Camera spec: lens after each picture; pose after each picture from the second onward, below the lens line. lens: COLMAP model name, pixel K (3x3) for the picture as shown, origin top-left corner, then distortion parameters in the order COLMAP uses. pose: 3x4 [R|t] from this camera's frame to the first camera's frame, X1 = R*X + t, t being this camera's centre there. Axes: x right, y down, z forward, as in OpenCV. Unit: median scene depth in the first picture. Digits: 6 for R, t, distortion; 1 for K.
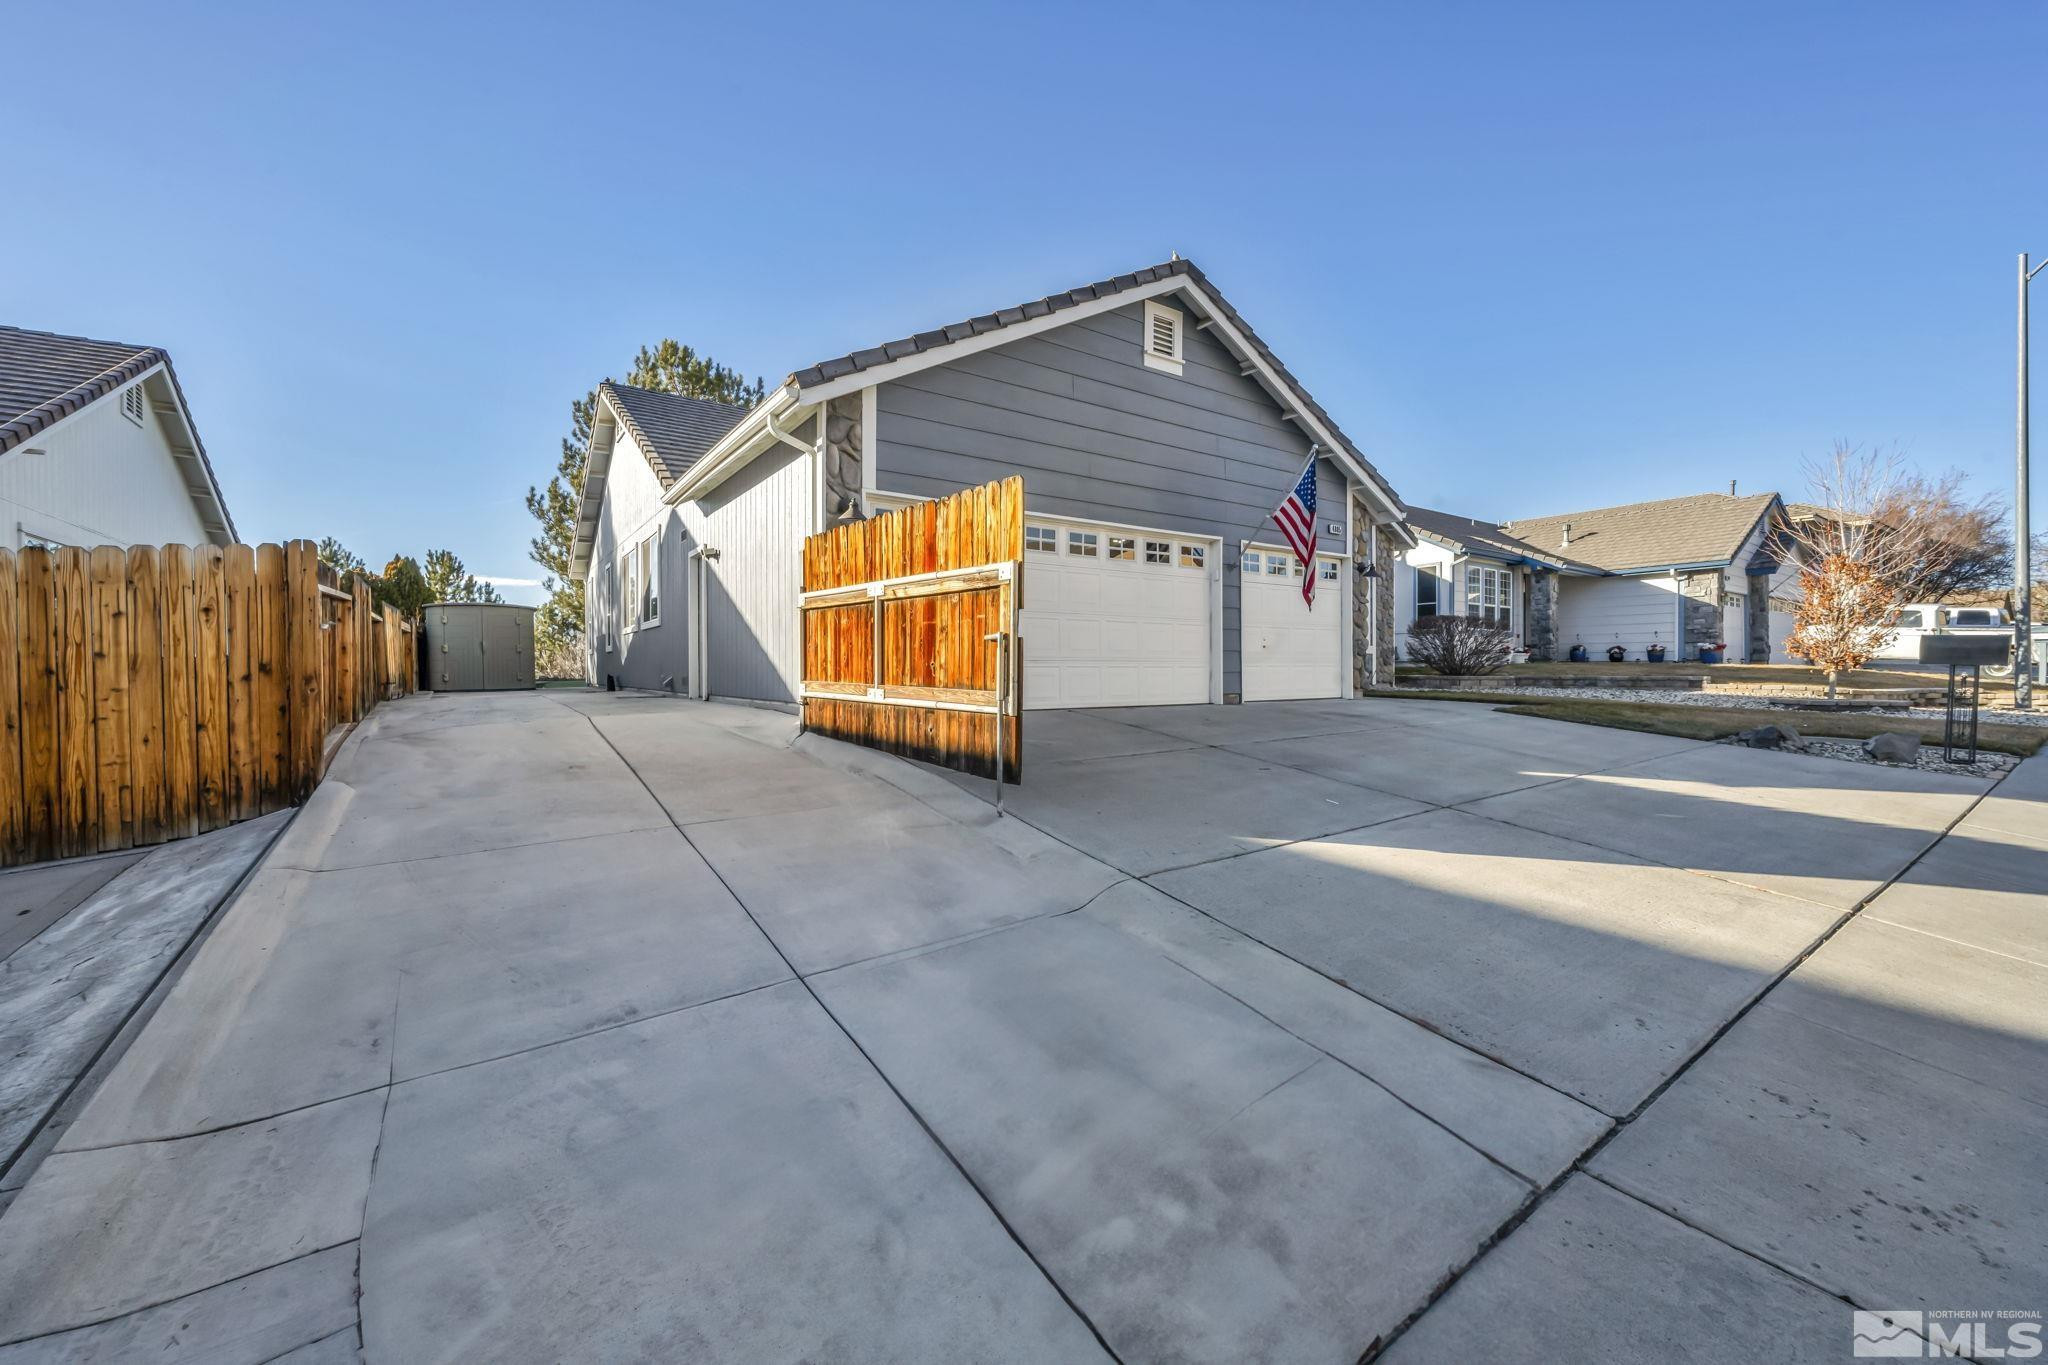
lens RADIAL K [[816.9, 0, 1027.1], [0, 816.9, 675.0], [0, 0, 1]] dist [-0.005968, -0.001278]
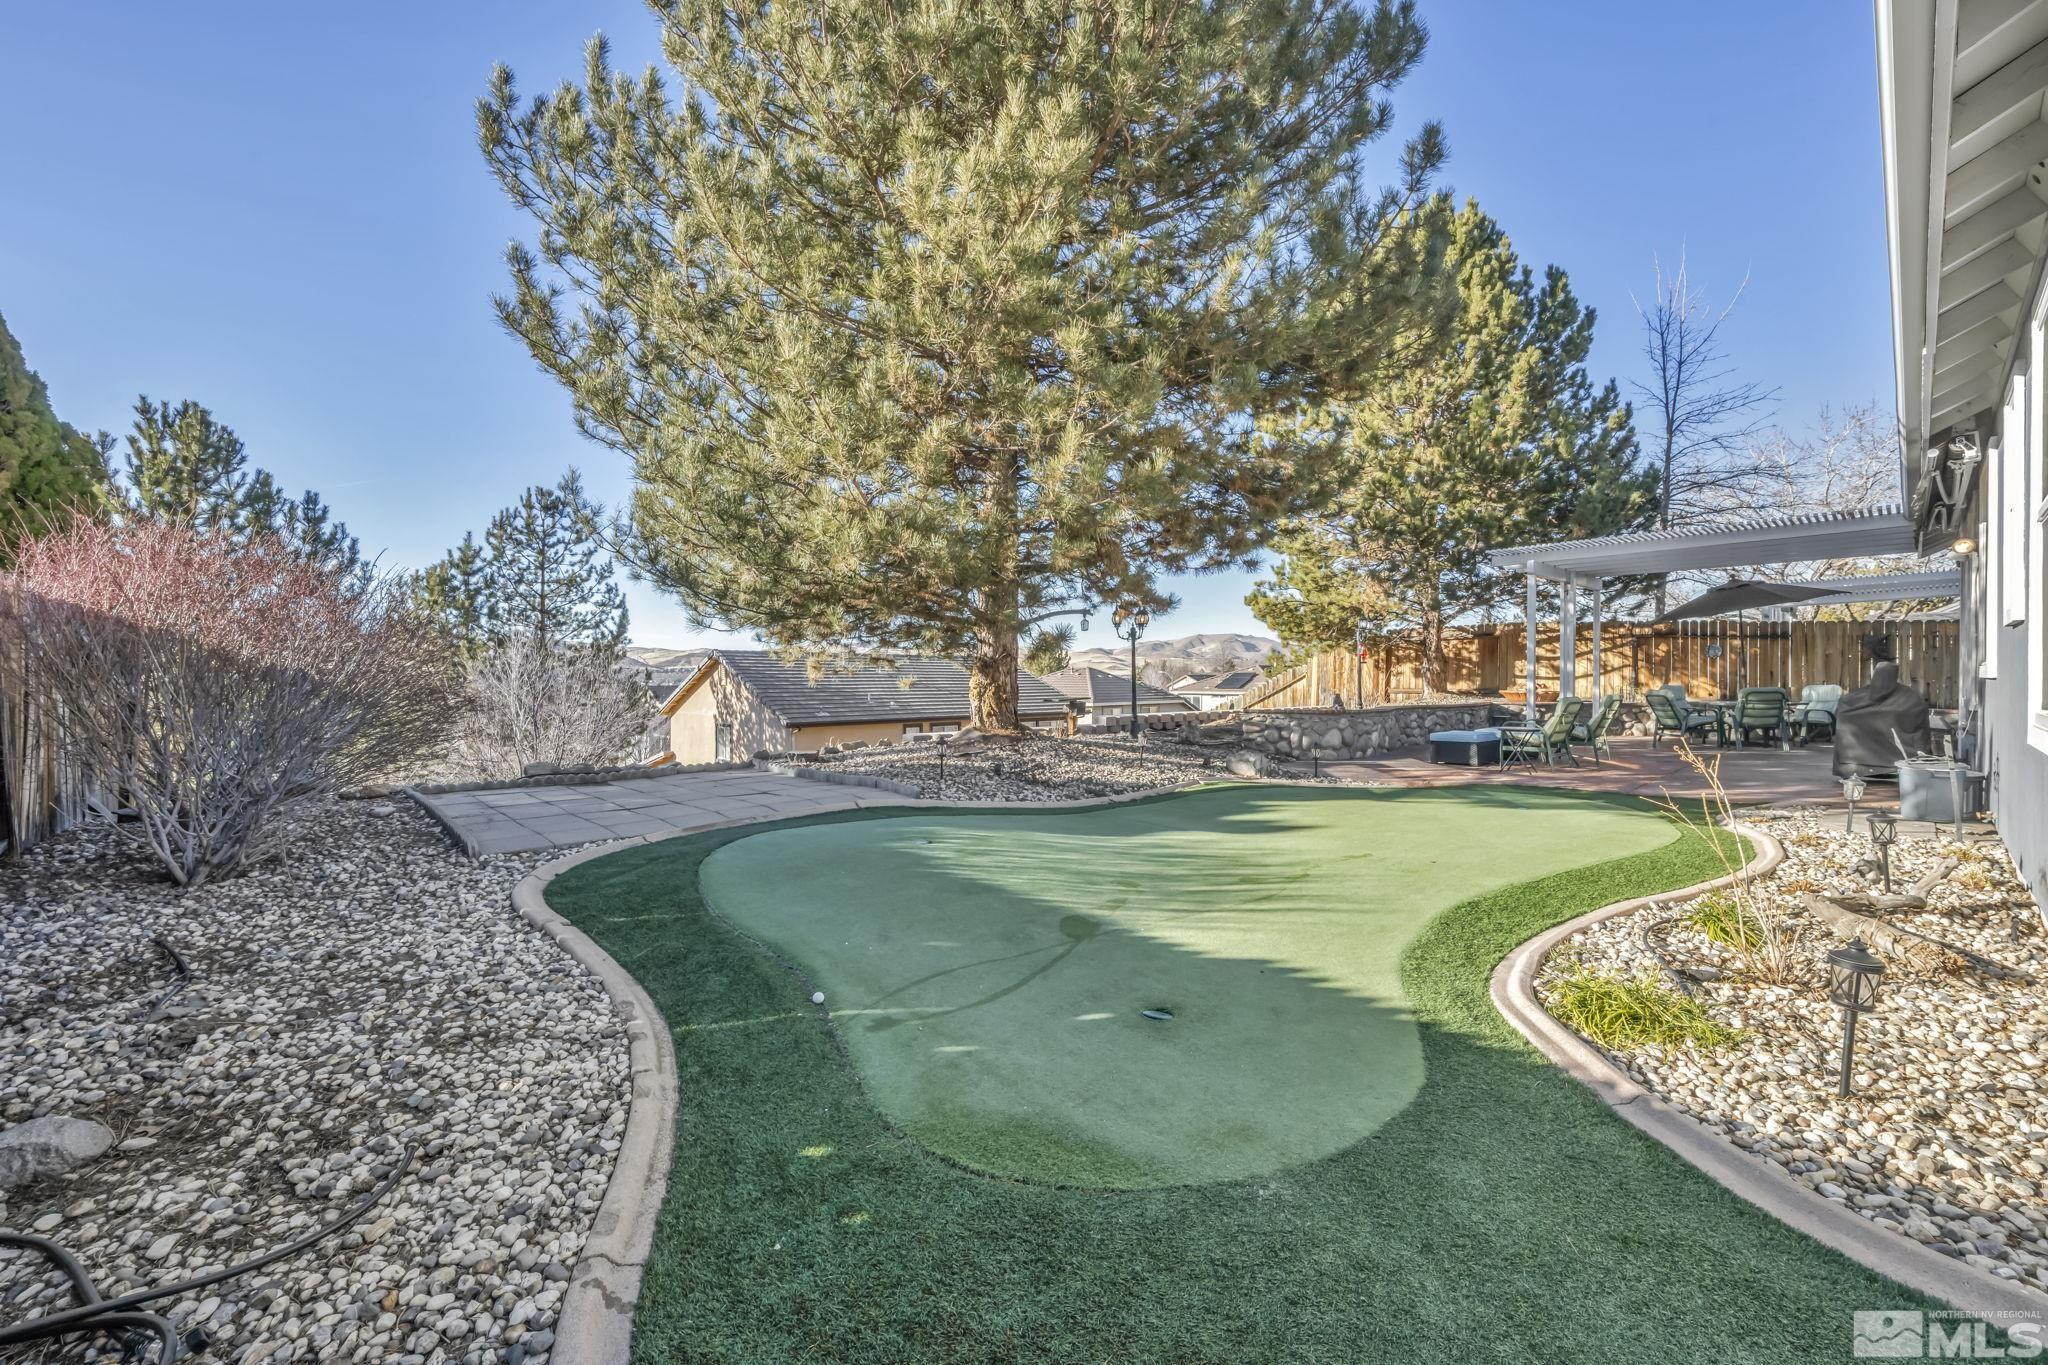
lens RADIAL K [[816.9, 0, 1015.5], [0, 816.9, 678.2], [0, 0, 1]] dist [-0.005968, -0.001278]
pose [[0.990849, -0.001937, 0.134959, -0.702227], [0.001905, 0.999998, 0.000365, -0.039893], [-0.134959, -0.000105, 0.990851, 1.047626]]
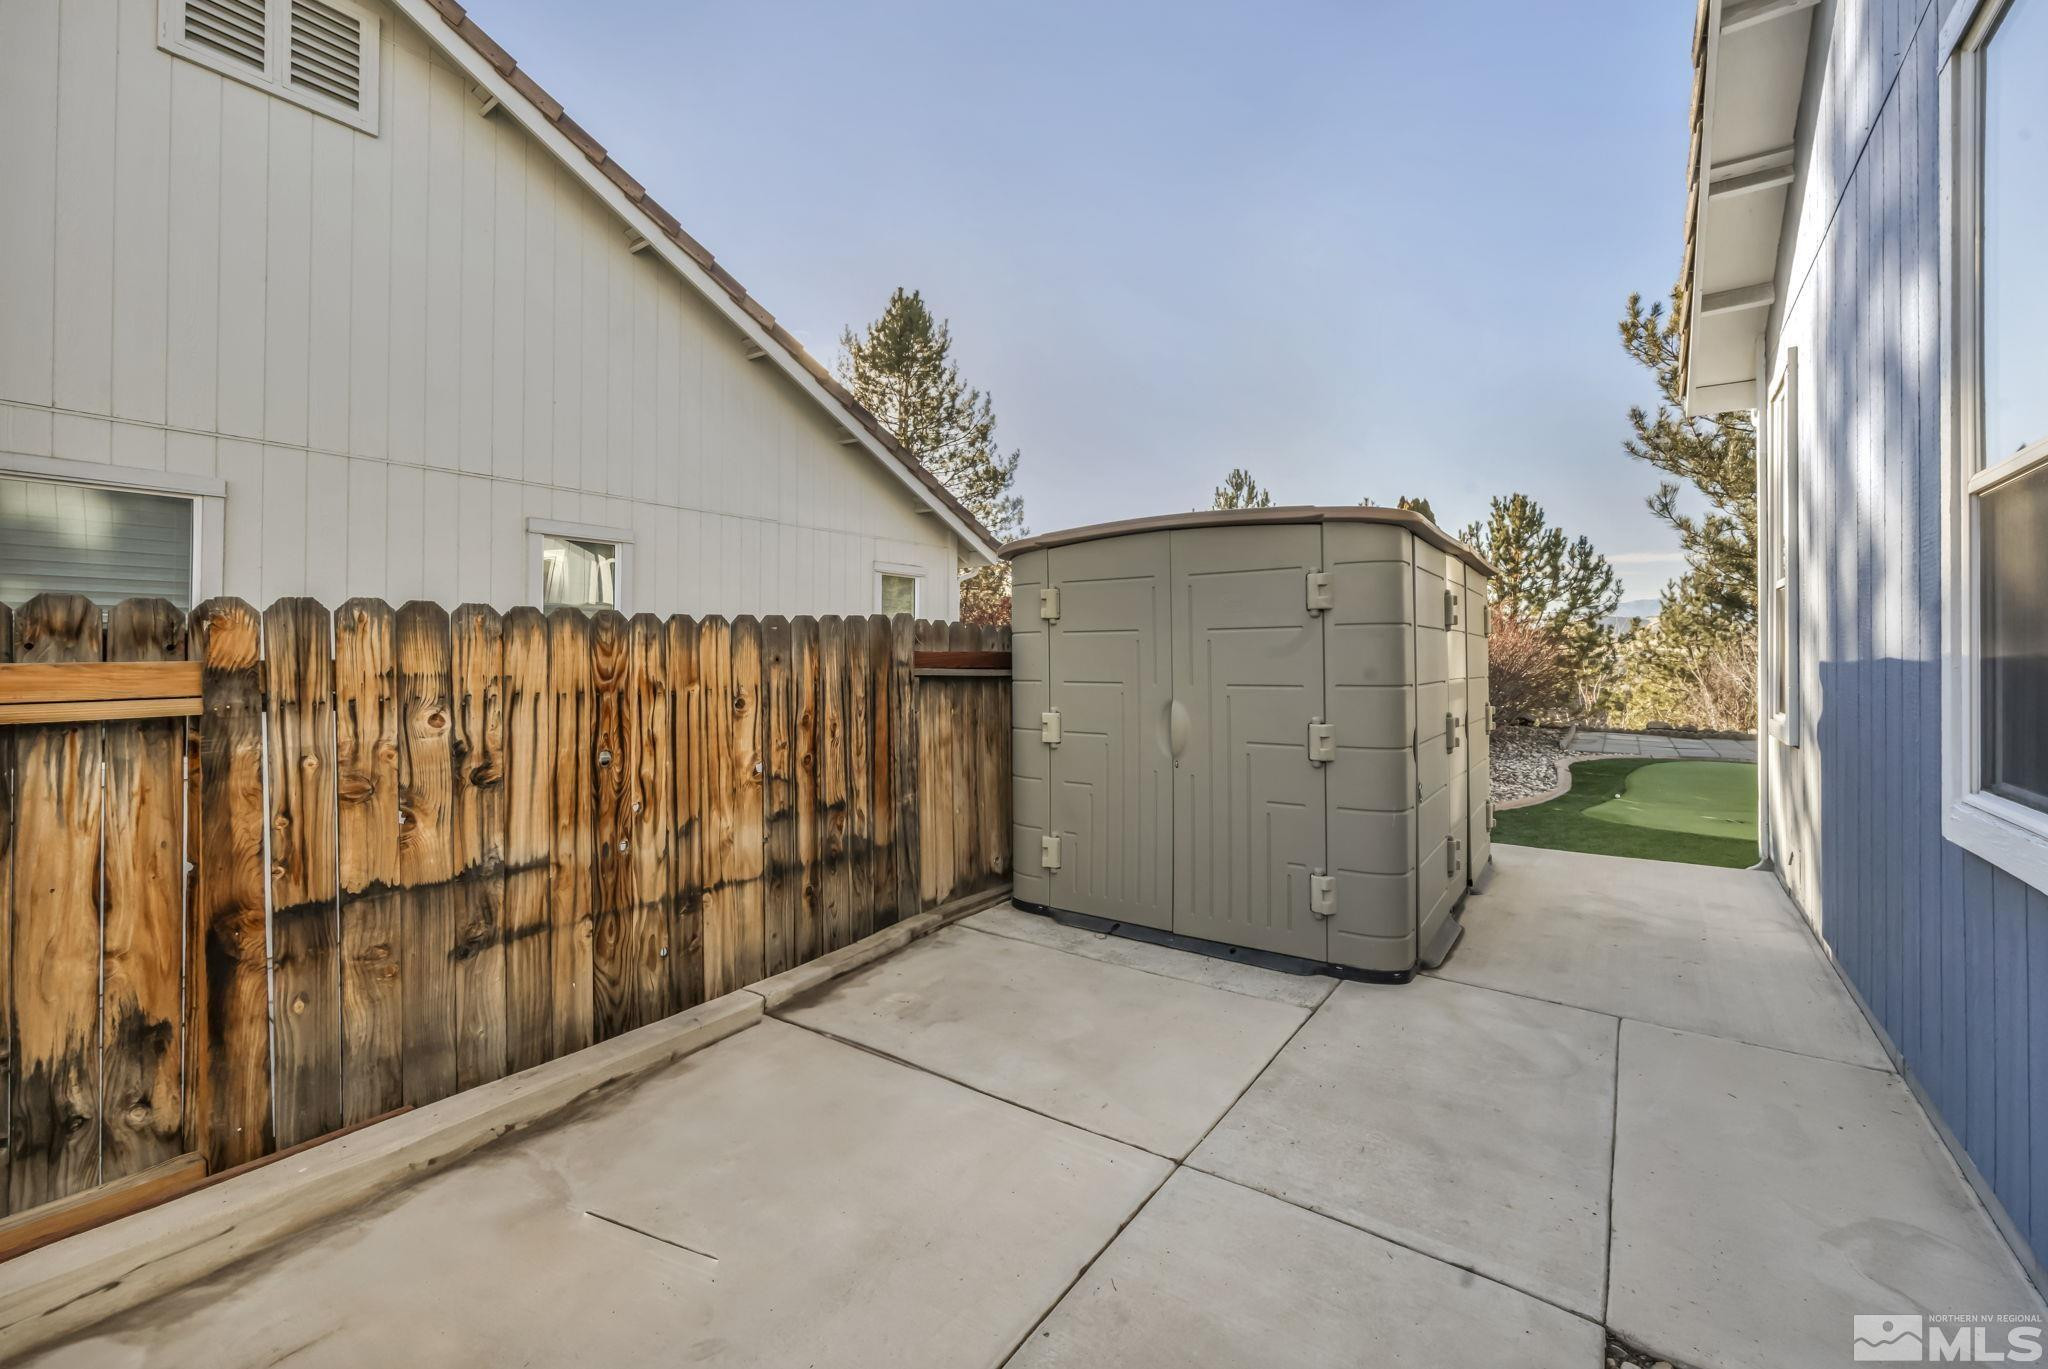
lens RADIAL K [[838.4, 0, 1053.9], [0, 838.4, 650.1], [0, 0, 1]] dist [-0.001629, -0.000132]
pose [[0.351027, -0.000048, -0.936365, -0.427870], [-0.008422, 0.999959, -0.003209, -0.048335], [0.936327, 0.009012, 0.351012, 0.803592]]
